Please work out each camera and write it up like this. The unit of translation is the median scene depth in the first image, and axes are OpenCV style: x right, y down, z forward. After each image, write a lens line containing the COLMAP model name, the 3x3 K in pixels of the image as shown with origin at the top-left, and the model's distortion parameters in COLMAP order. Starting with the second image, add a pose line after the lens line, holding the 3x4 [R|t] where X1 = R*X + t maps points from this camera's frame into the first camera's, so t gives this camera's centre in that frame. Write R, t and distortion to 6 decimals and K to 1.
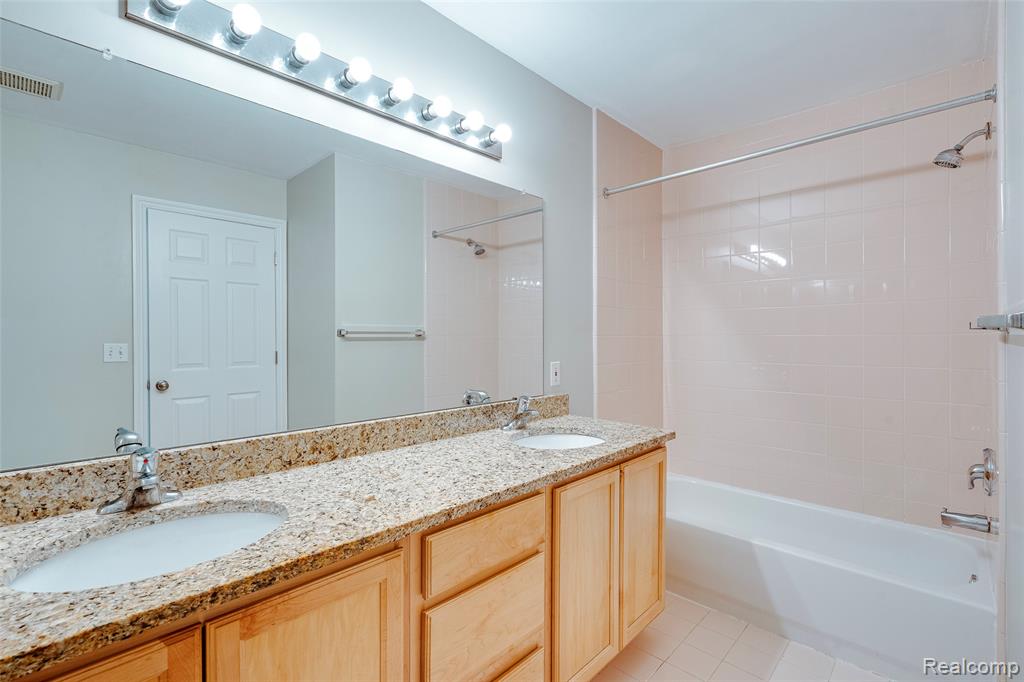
lens RADIAL K [[468.0, 0, 506.3], [0, 468.0, 338.5], [0, 0, 1]] dist [-0.003568, 0.000434]
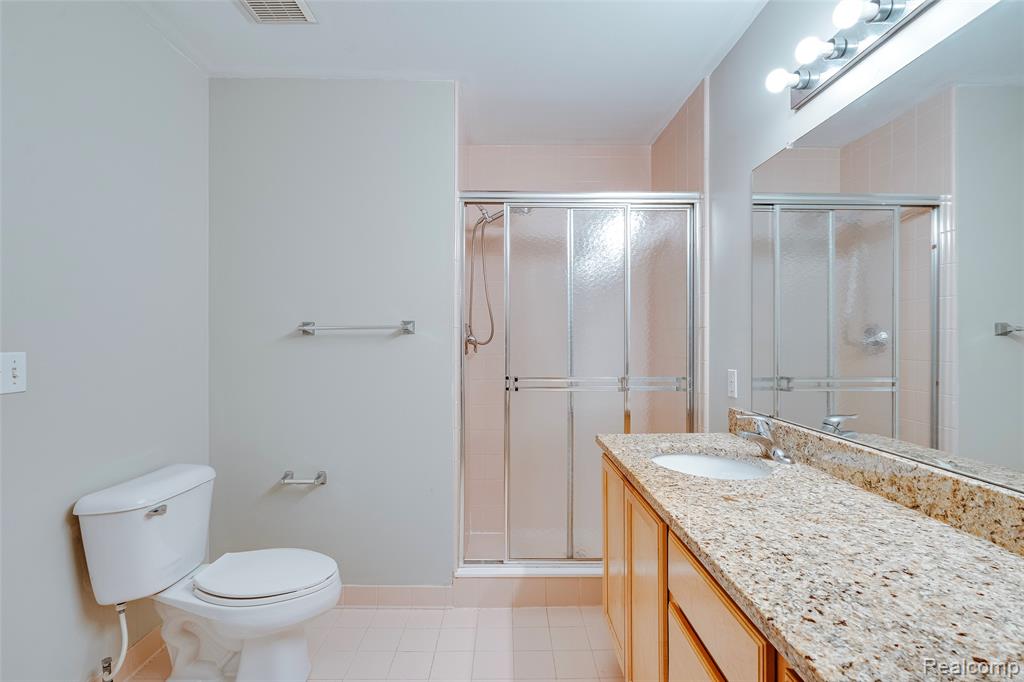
lens RADIAL K [[468.0, 0, 506.3], [0, 468.0, 338.5], [0, 0, 1]] dist [-0.003568, 0.000434]
pose [[-0.712848, -0.001438, -0.701317, 0.648774], [-0.005006, 0.999983, 0.003037, -0.005768], [0.701301, 0.005676, -0.712843, 1.166535]]
